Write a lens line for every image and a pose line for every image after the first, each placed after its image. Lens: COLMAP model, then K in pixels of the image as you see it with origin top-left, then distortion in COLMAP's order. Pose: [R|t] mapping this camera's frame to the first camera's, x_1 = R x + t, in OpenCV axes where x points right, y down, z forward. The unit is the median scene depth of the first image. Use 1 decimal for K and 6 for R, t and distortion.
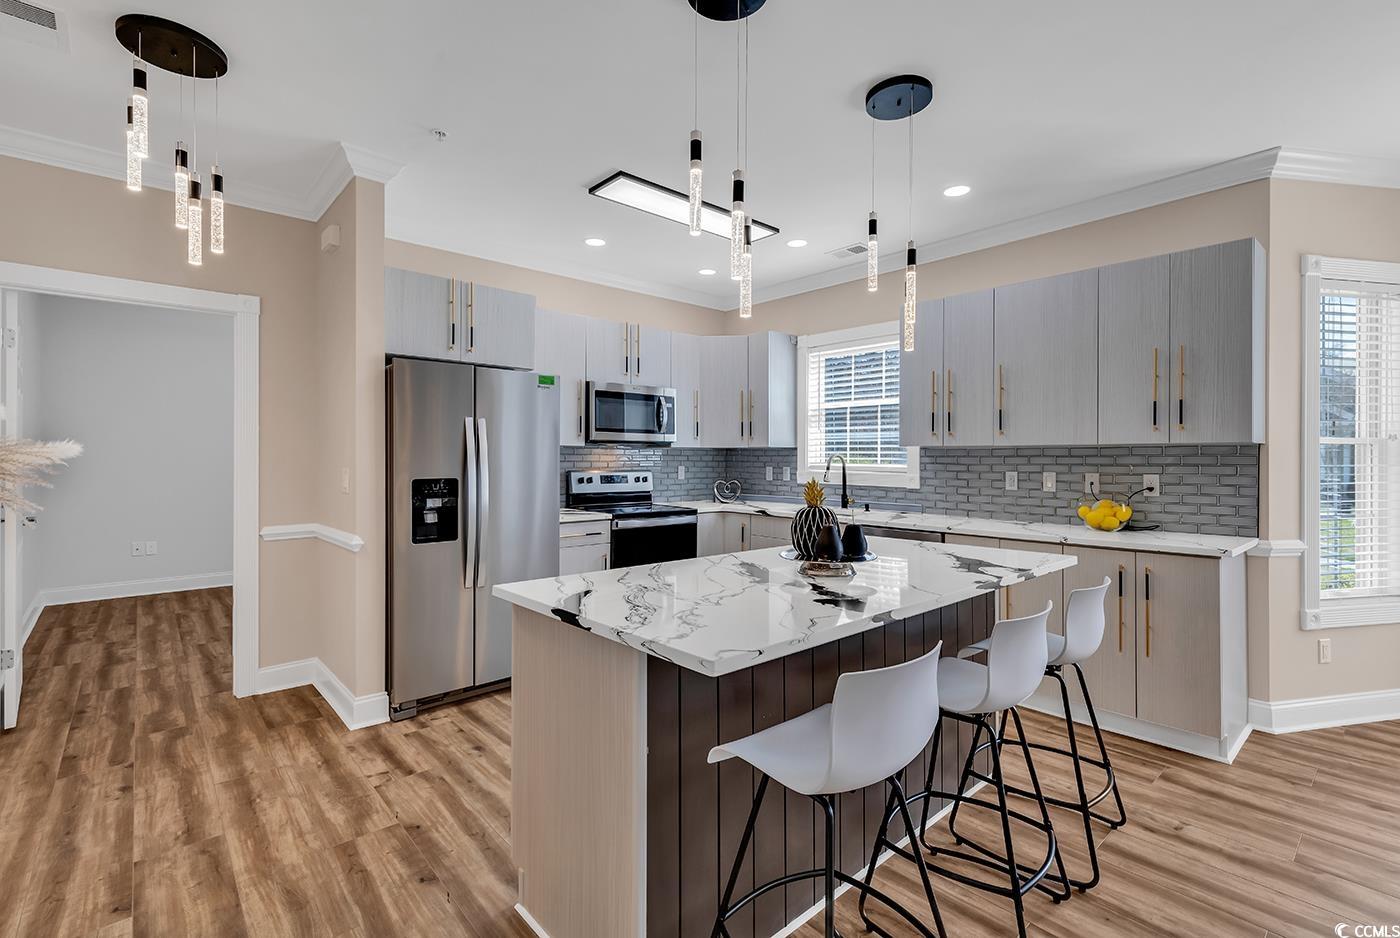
lens RADIAL K [[629.9, 0, 703.7], [0, 629.9, 463.1], [0, 0, 1]] dist [0.009565, -0.000805]
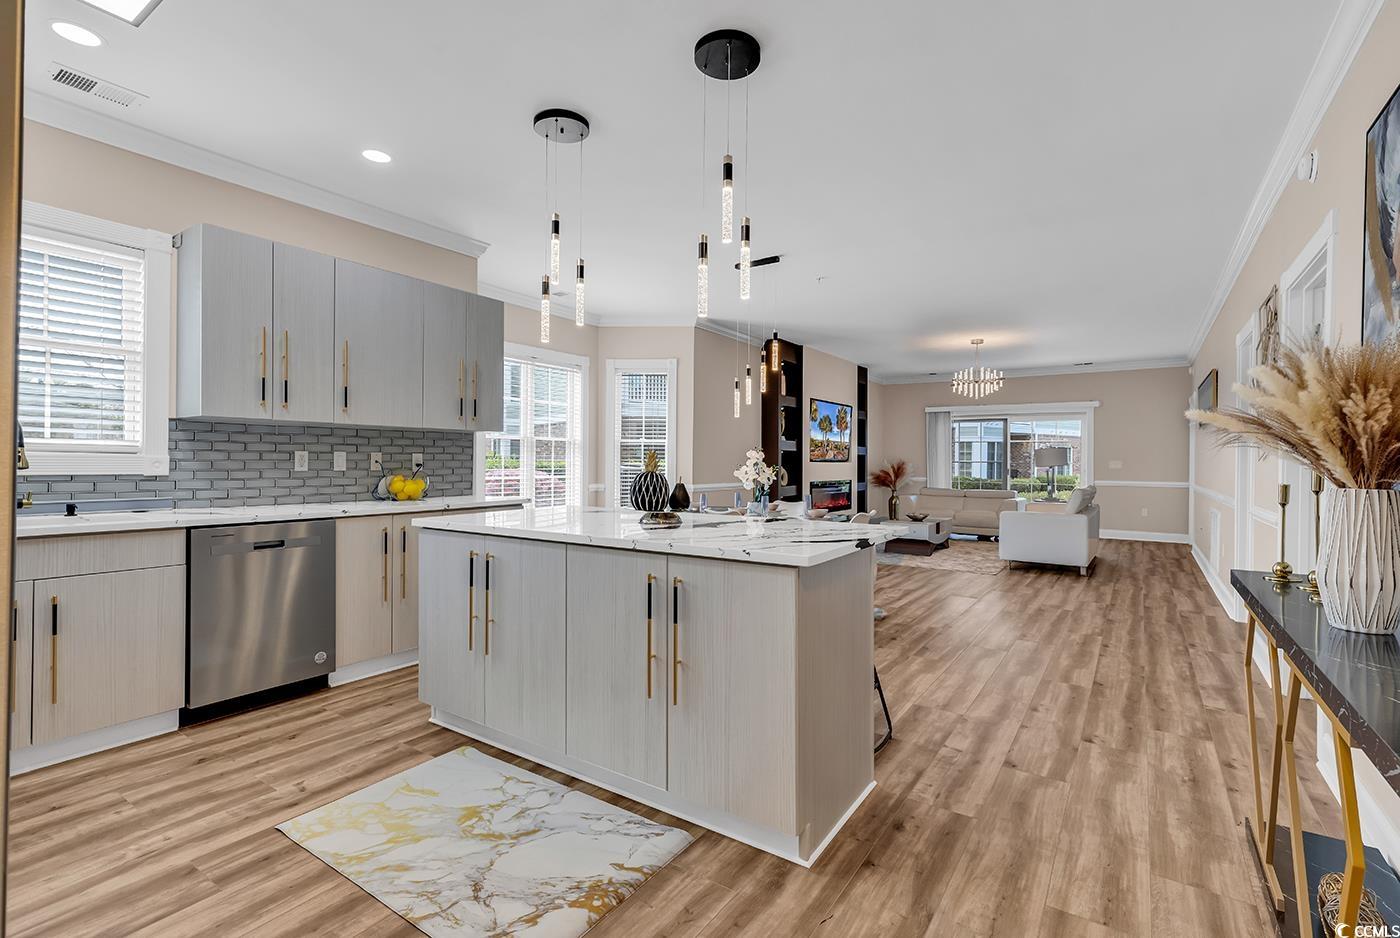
lens RADIAL K [[643.9, 0, 701.7], [0, 643.9, 461.6], [0, 0, 1]] dist [0.007753, 0.000192]
pose [[-0.242475, -0.005681, 0.970141, -0.581890], [-0.001307, 0.999984, 0.005530, 0.022867], [-0.970157, 0.000073, -0.242478, 0.657970]]
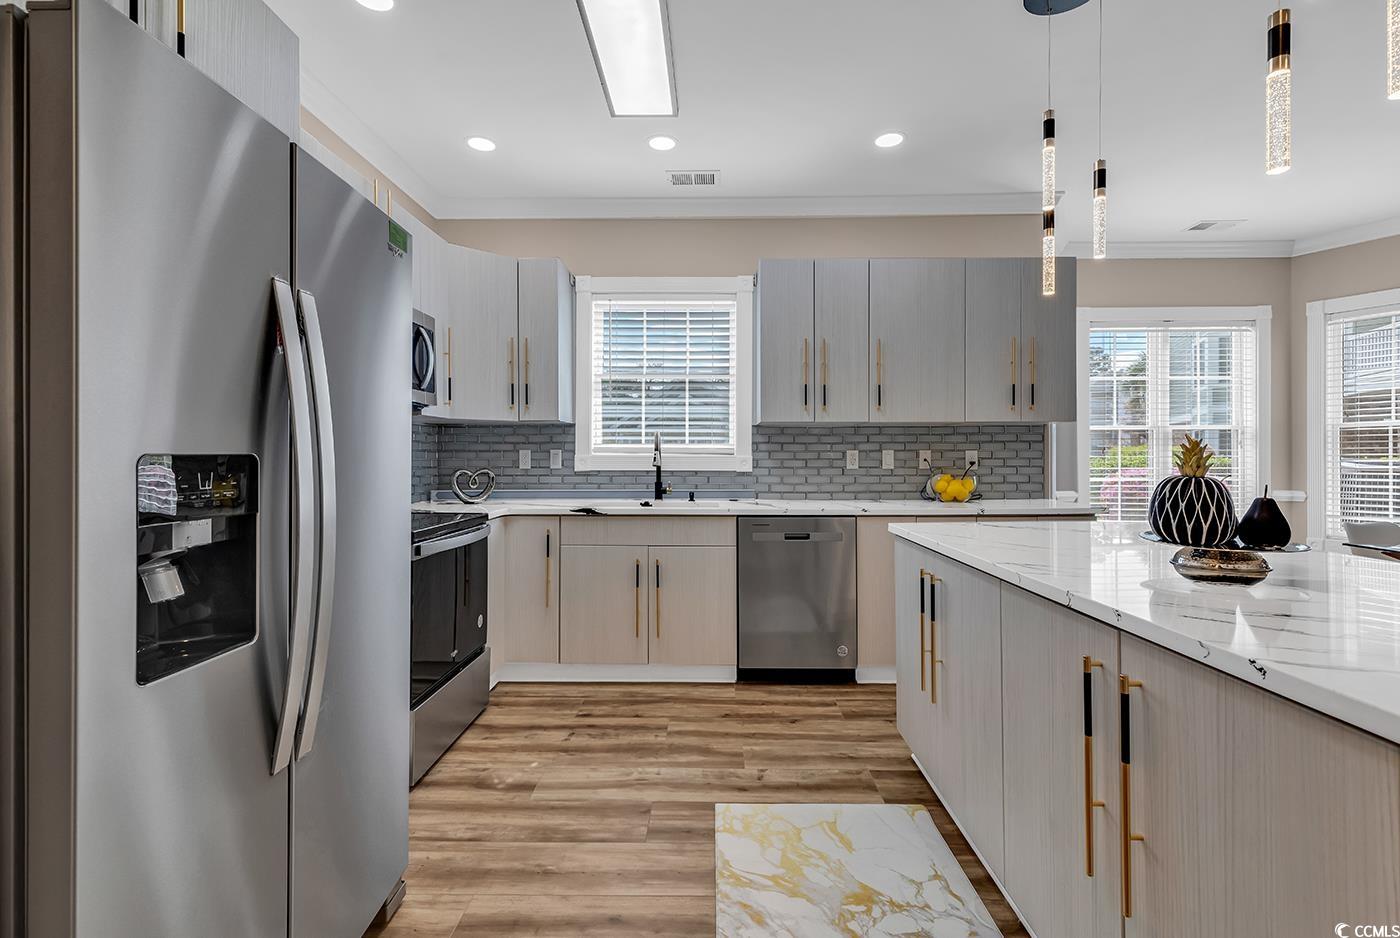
lens RADIAL K [[633.1, 0, 702.6], [0, 633.1, 457.5], [0, 0, 1]] dist [0.008798, -0.000957]
pose [[0.680524, -0.005760, 0.732703, -0.396846], [0.009421, 0.999955, -0.000889, 0.023515], [-0.732666, 0.007508, 0.680547, 0.498475]]
